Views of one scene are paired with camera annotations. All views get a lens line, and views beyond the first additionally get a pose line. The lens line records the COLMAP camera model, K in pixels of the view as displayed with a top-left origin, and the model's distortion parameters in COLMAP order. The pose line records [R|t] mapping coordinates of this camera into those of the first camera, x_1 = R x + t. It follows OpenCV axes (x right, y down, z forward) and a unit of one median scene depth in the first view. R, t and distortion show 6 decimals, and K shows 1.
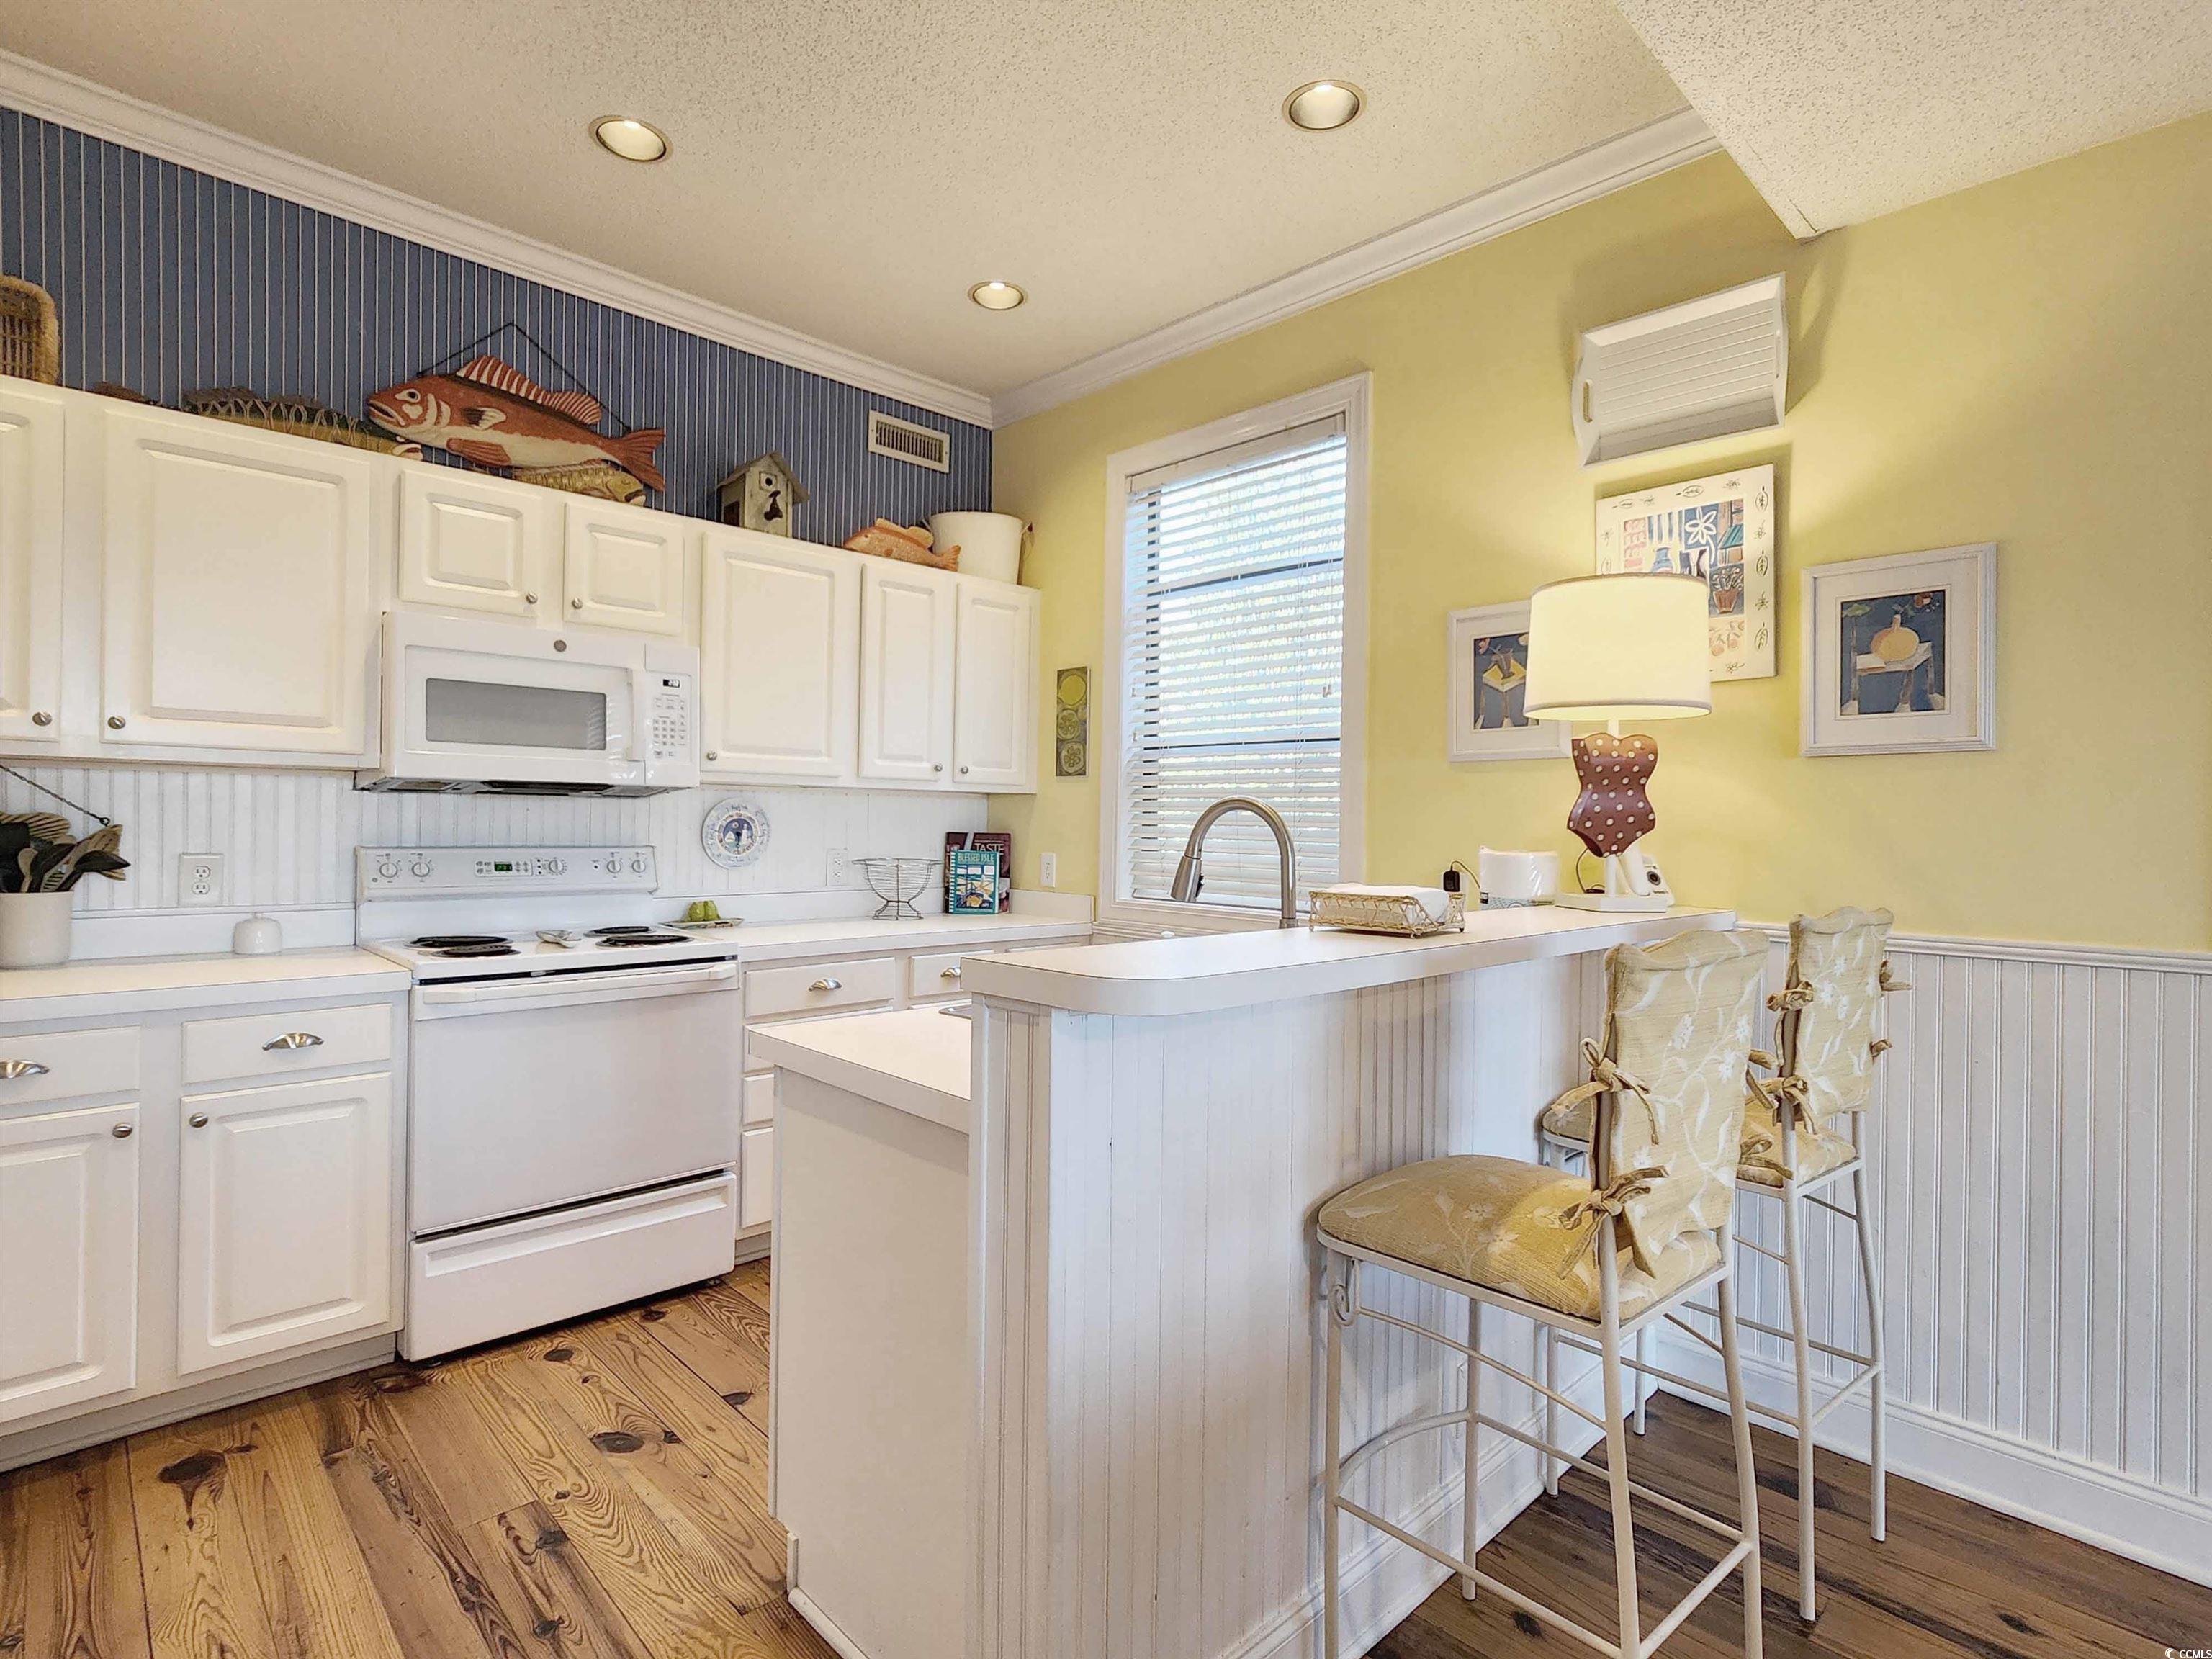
lens RADIAL K [[1102.6, 0, 1101.0], [0, 1102.6, 823.3], [0, 0, 1]] dist [-0.000579, 0.001374]
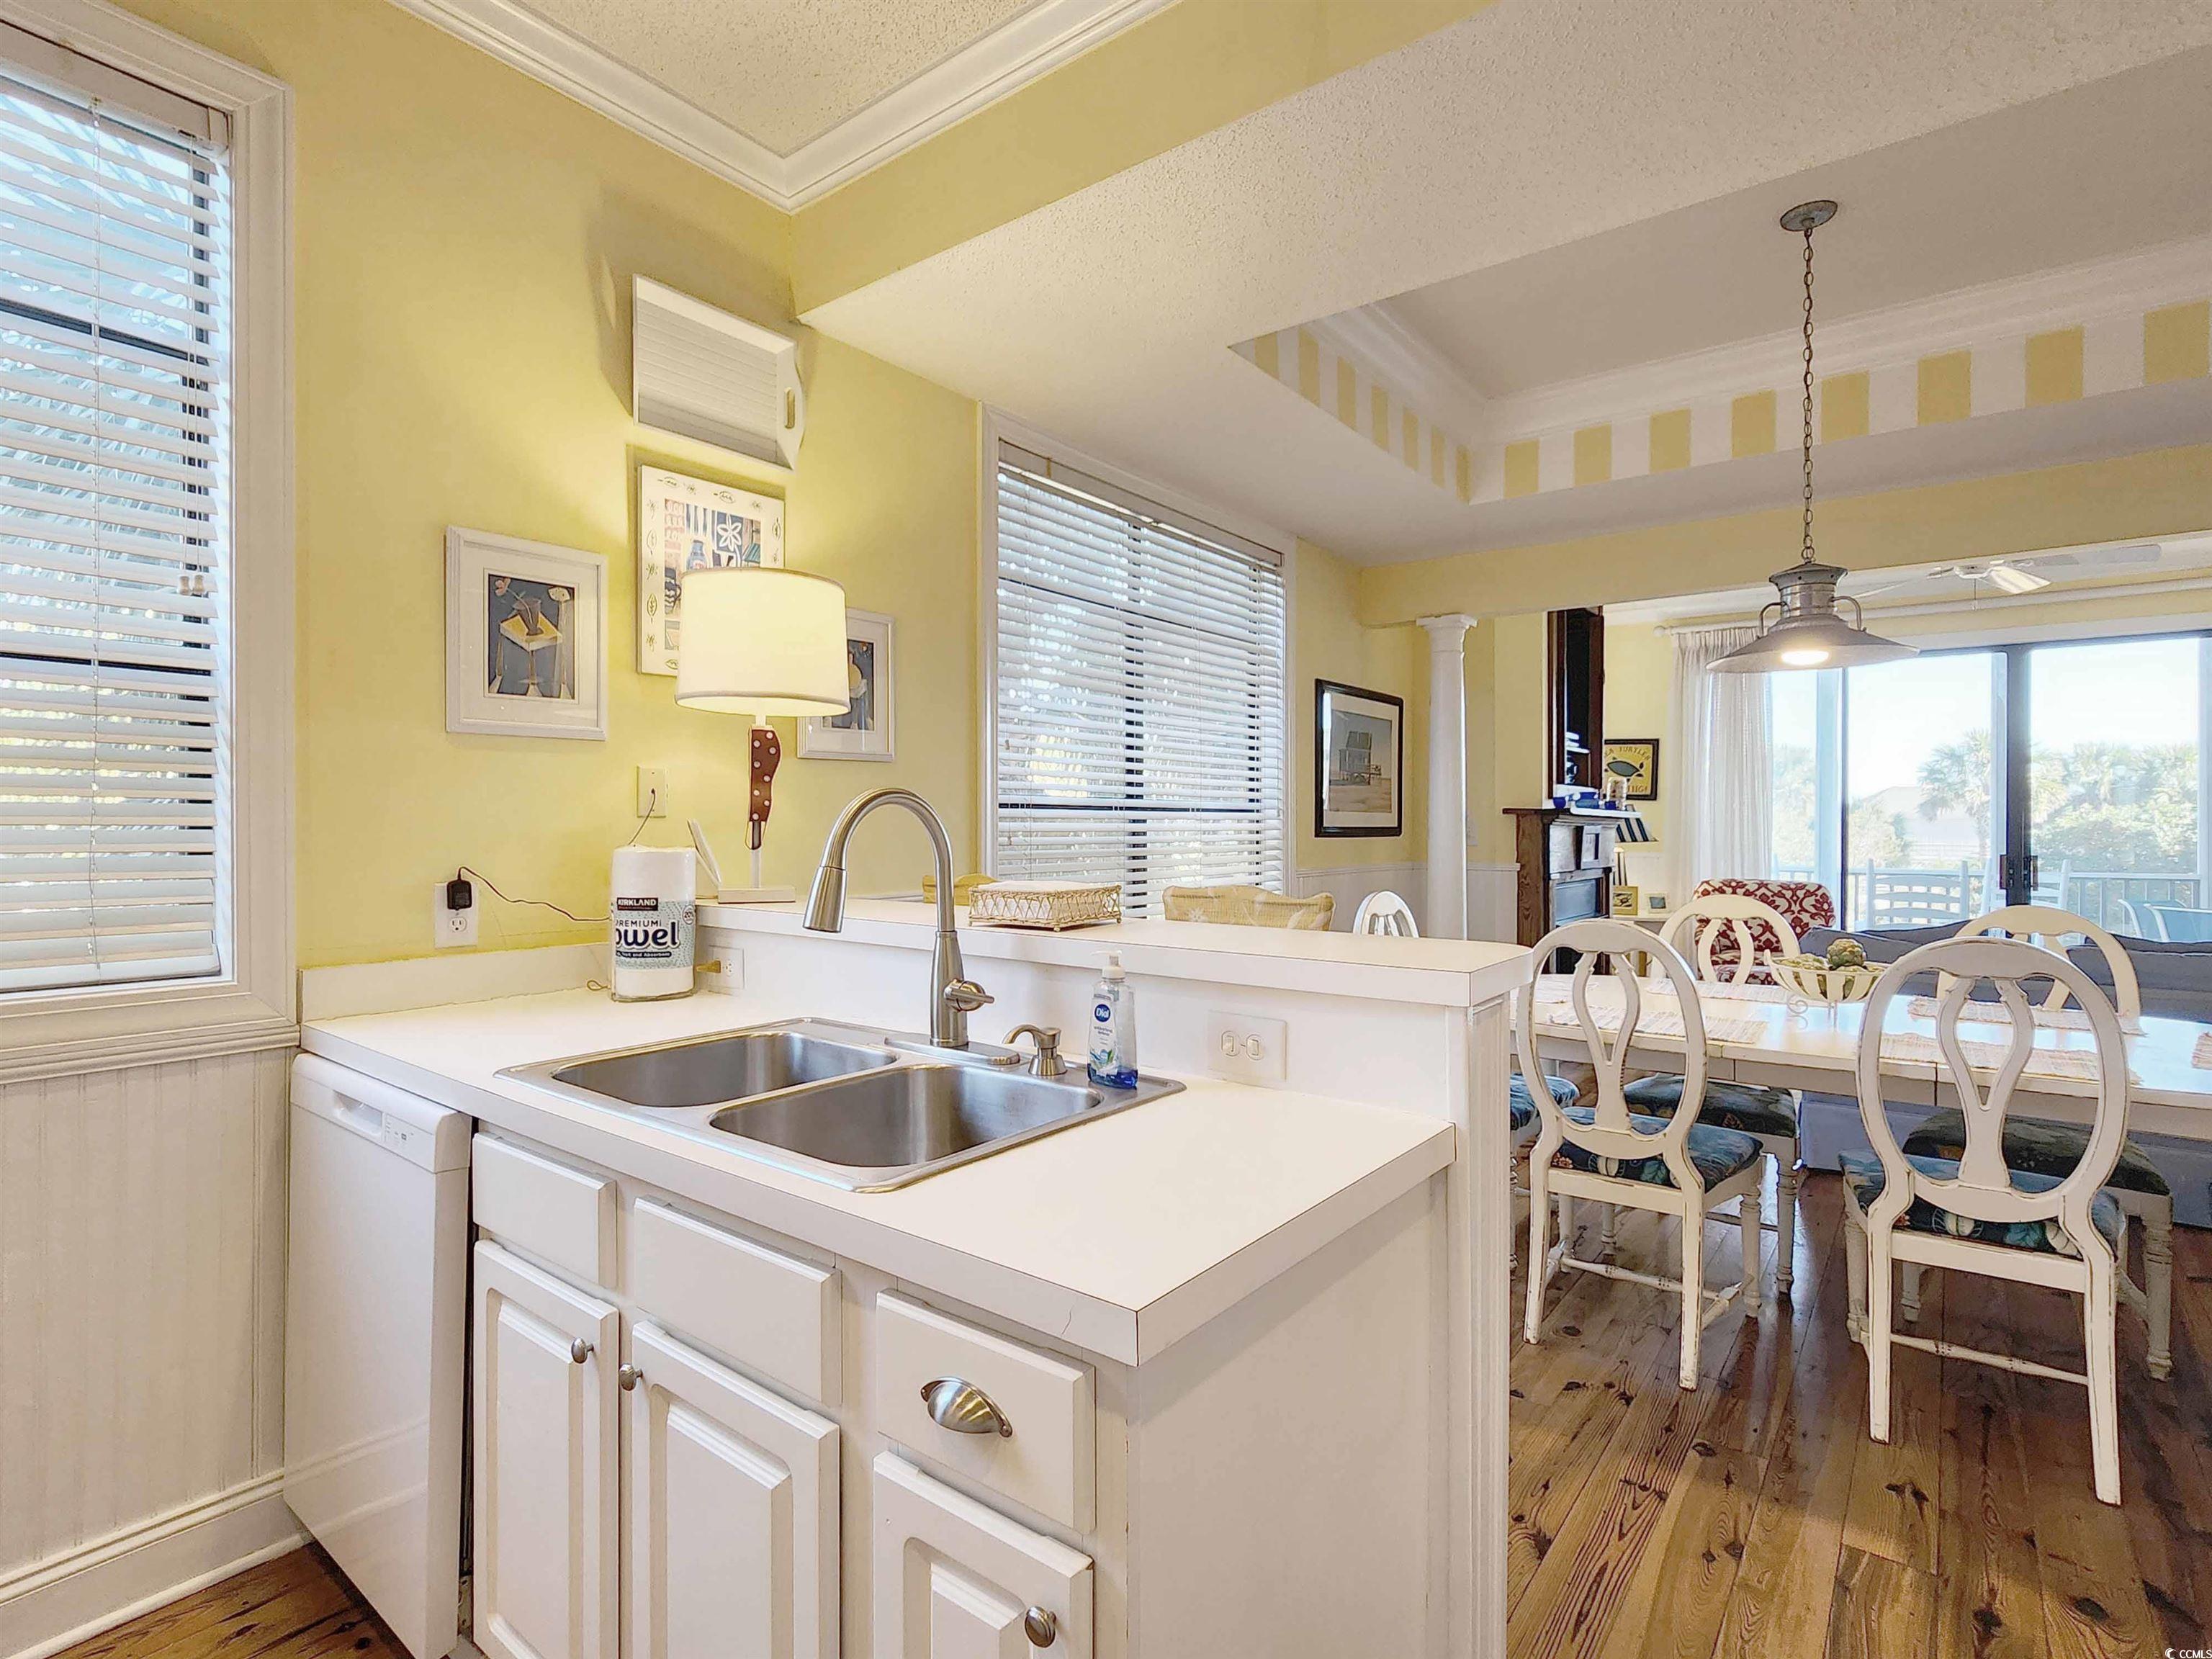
lens RADIAL K [[1102.6, 0, 1101.0], [0, 1102.6, 823.3], [0, 0, 1]] dist [-0.000579, 0.001374]
pose [[-0.141373, -0.014784, 0.989846, -0.435397], [-0.000153, 0.999889, 0.014912, -0.005664], [-0.989956, 0.001956, -0.141359, 0.626554]]
